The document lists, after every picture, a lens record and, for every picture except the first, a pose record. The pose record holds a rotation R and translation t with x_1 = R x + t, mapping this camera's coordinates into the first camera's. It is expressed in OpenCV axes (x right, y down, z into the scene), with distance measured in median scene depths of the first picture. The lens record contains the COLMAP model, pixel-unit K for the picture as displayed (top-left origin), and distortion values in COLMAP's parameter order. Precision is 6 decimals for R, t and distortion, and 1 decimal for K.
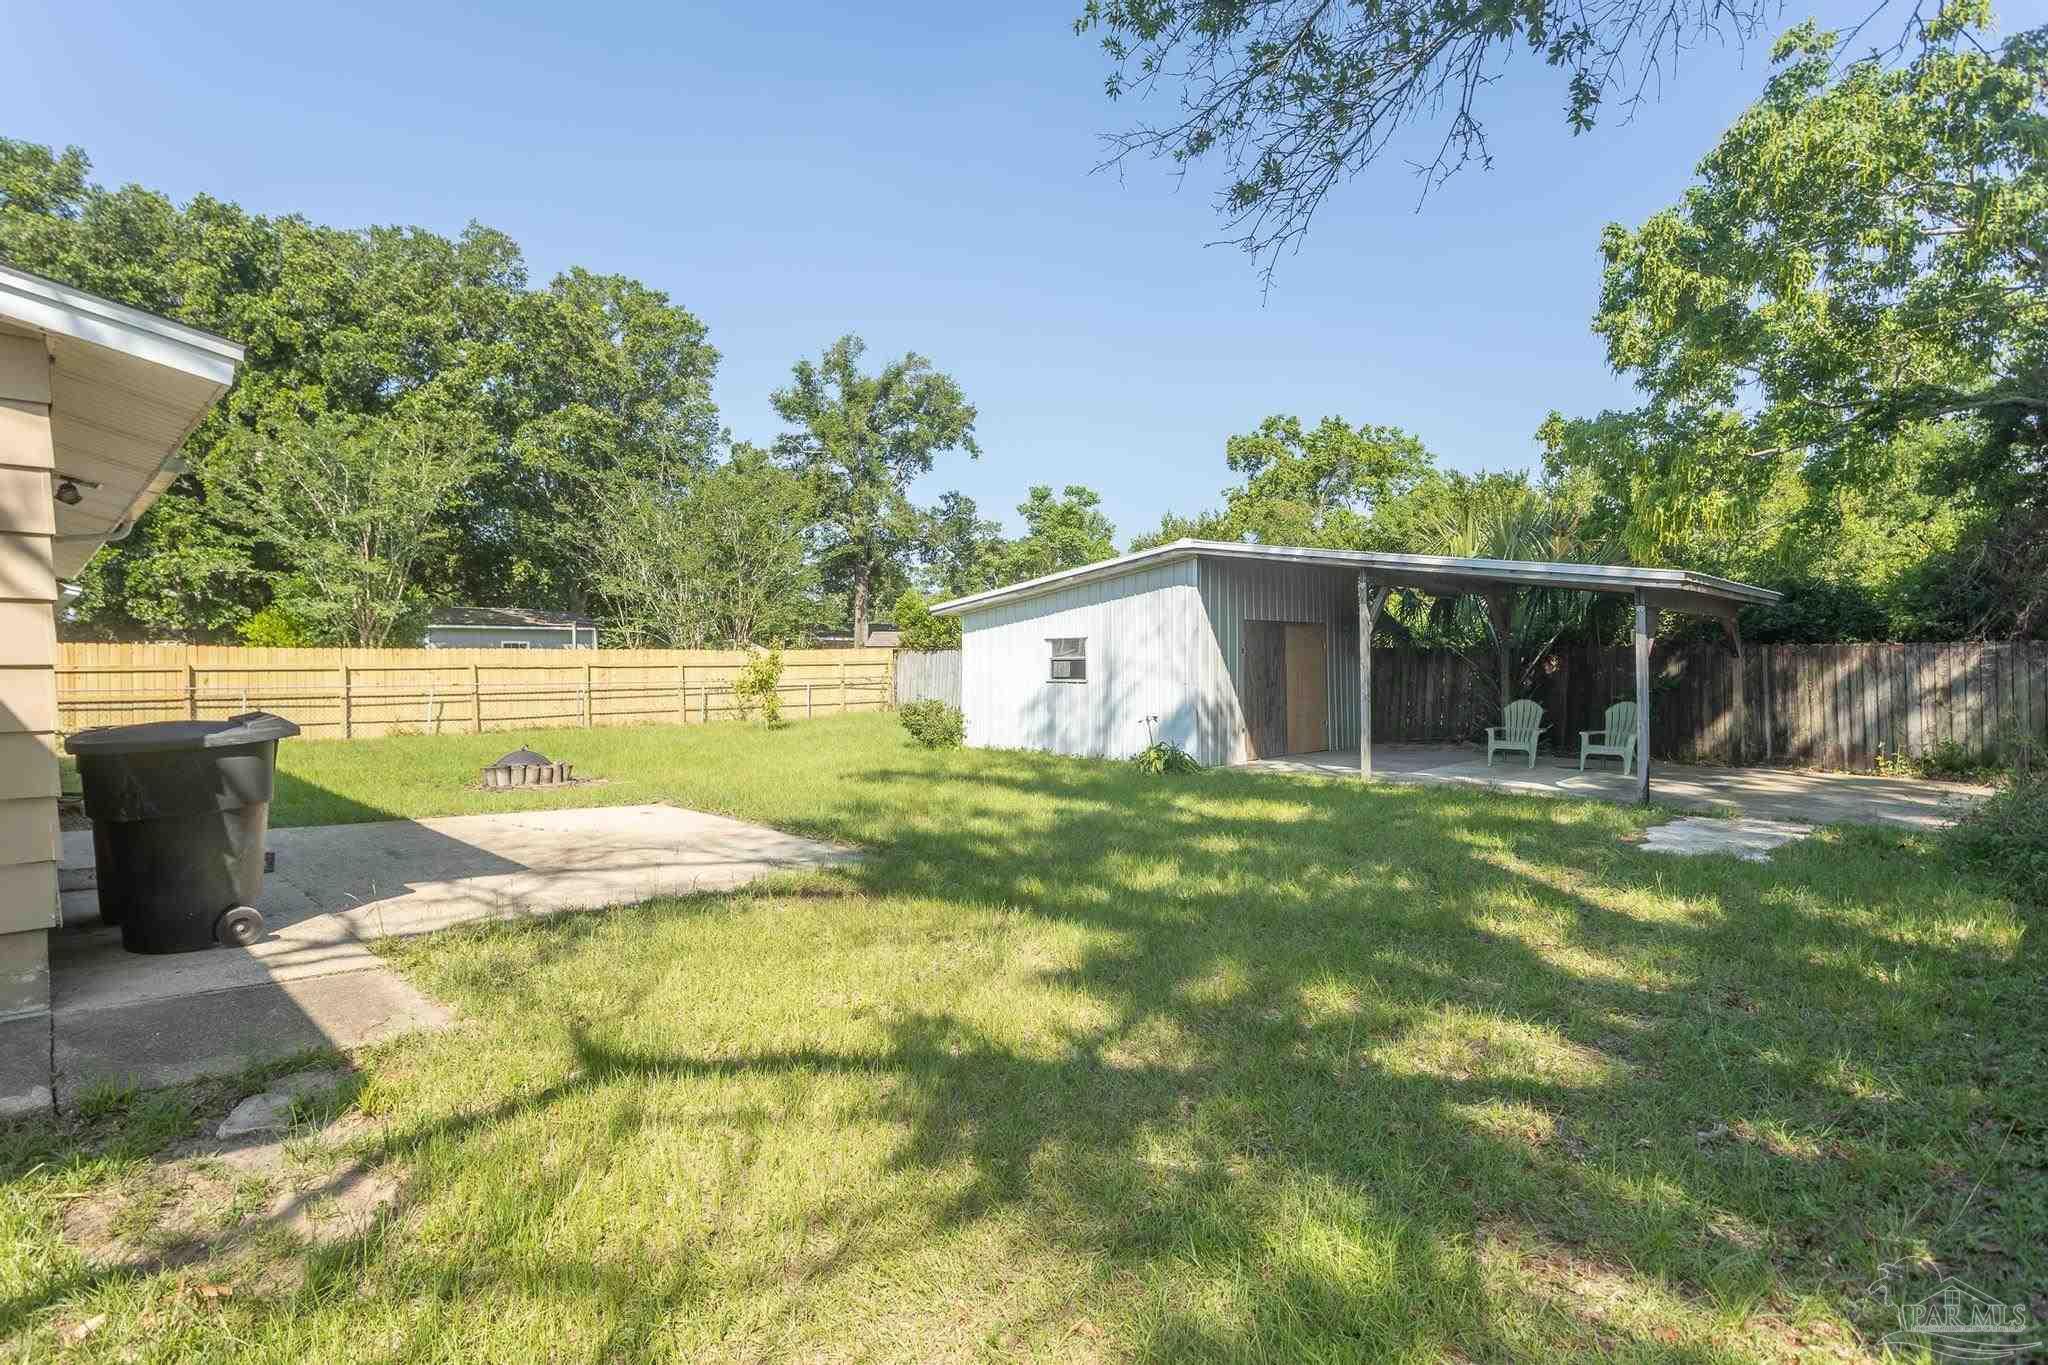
lens RADIAL K [[994.4, 0, 1009.2], [0, 994.4, 668.5], [0, 0, 1]] dist [-0.019467, 0.008519]
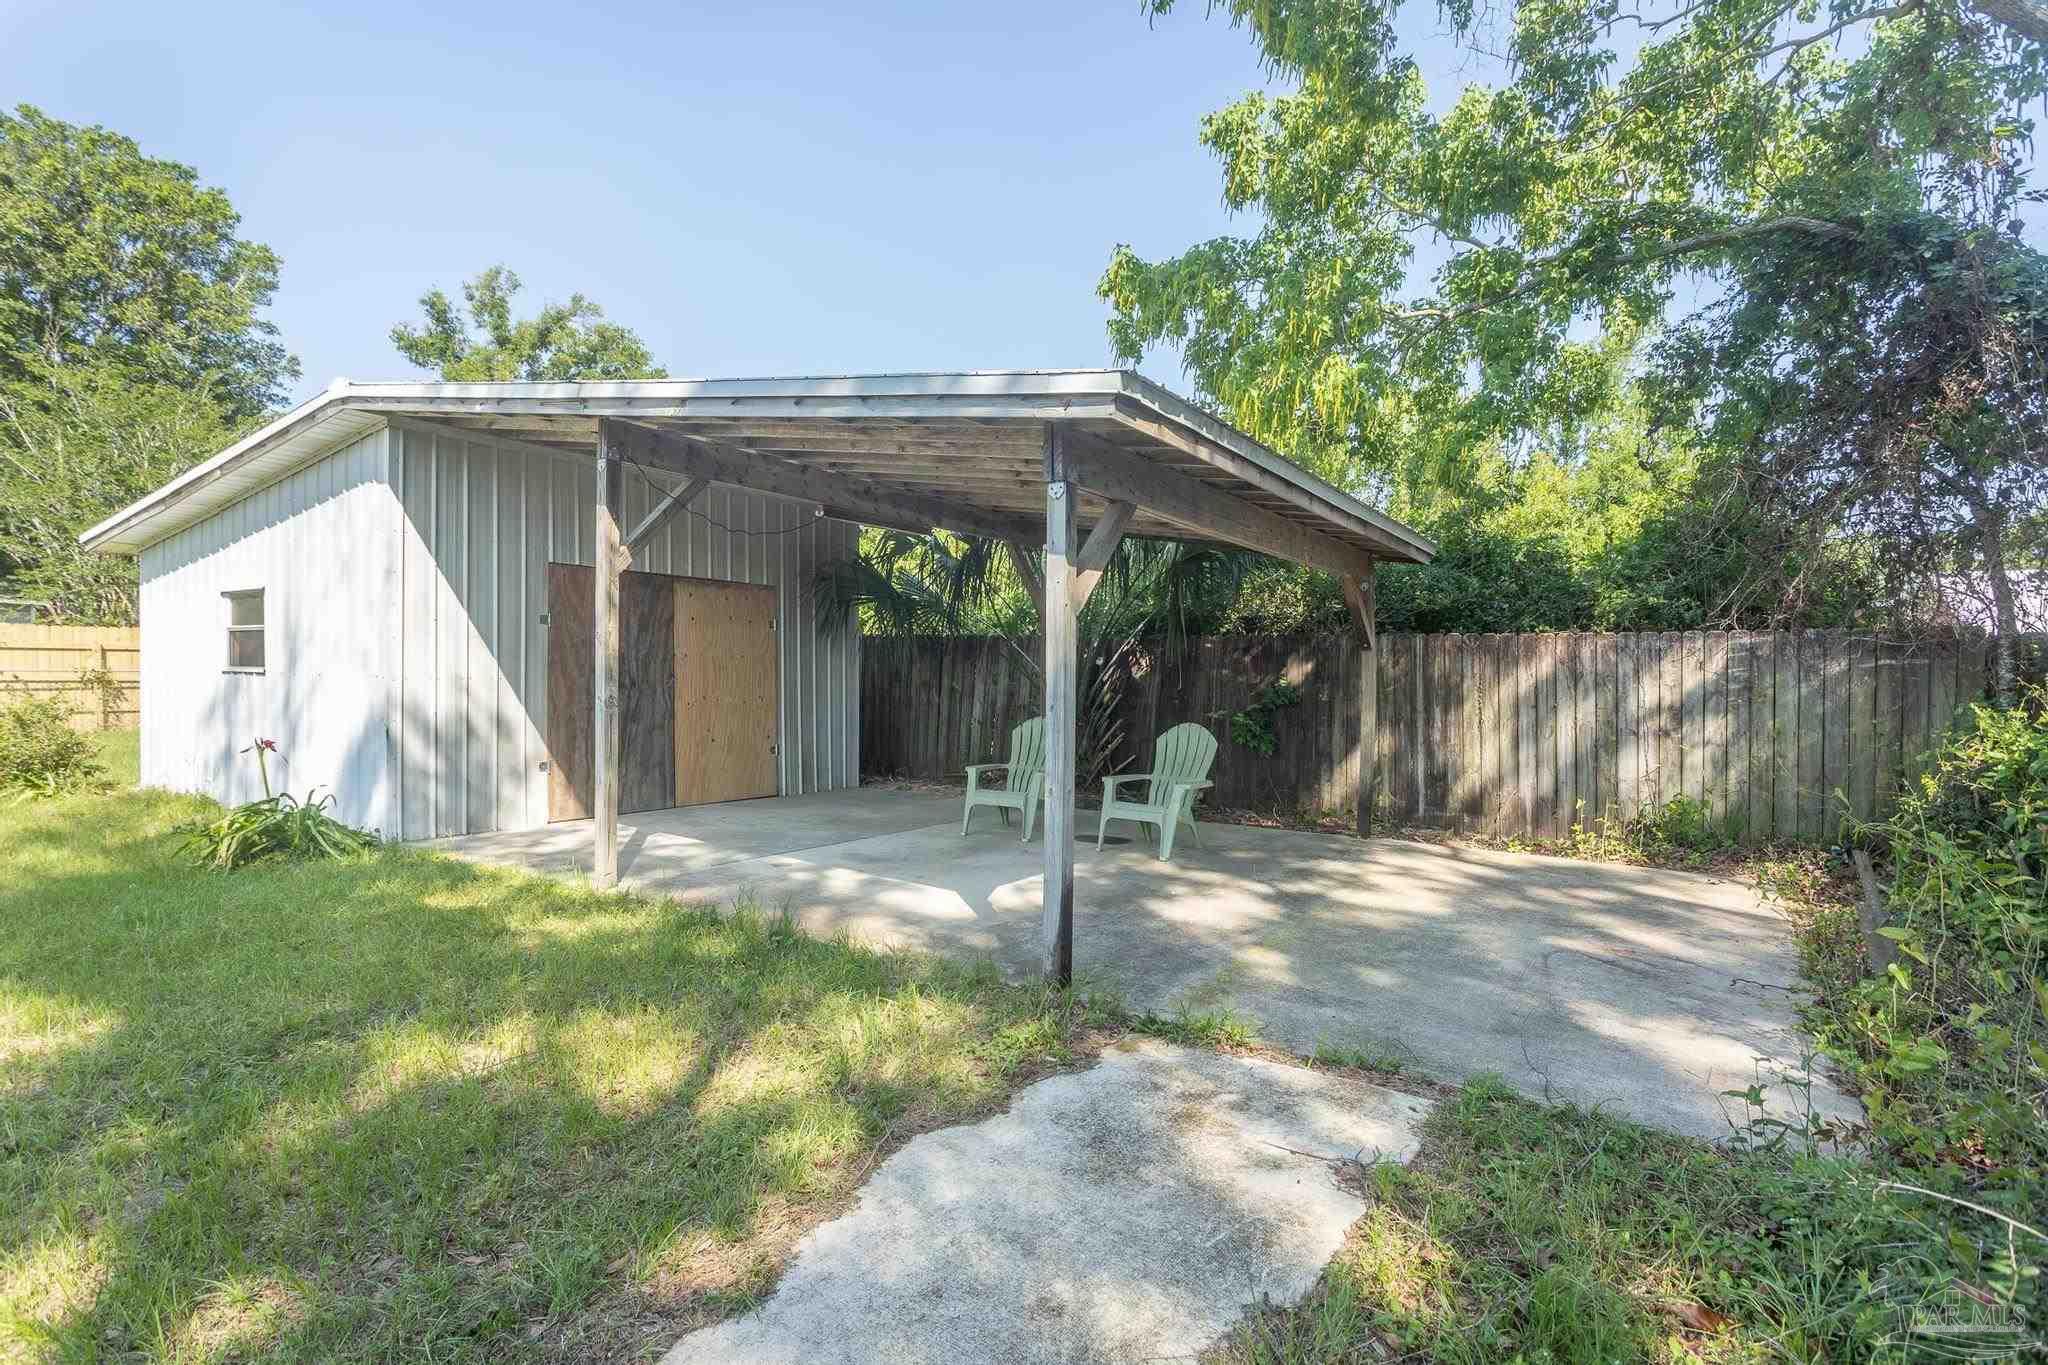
lens RADIAL K [[994.4, 0, 989.2], [0, 994.4, 687.5], [0, 0, 1]] dist [-0.019467, 0.008519]
pose [[0.982203, 0.019215, 0.186835, 0.394703], [-0.020573, 0.999774, 0.005331, 0.012057], [-0.186690, -0.009080, 0.982377, 0.449115]]
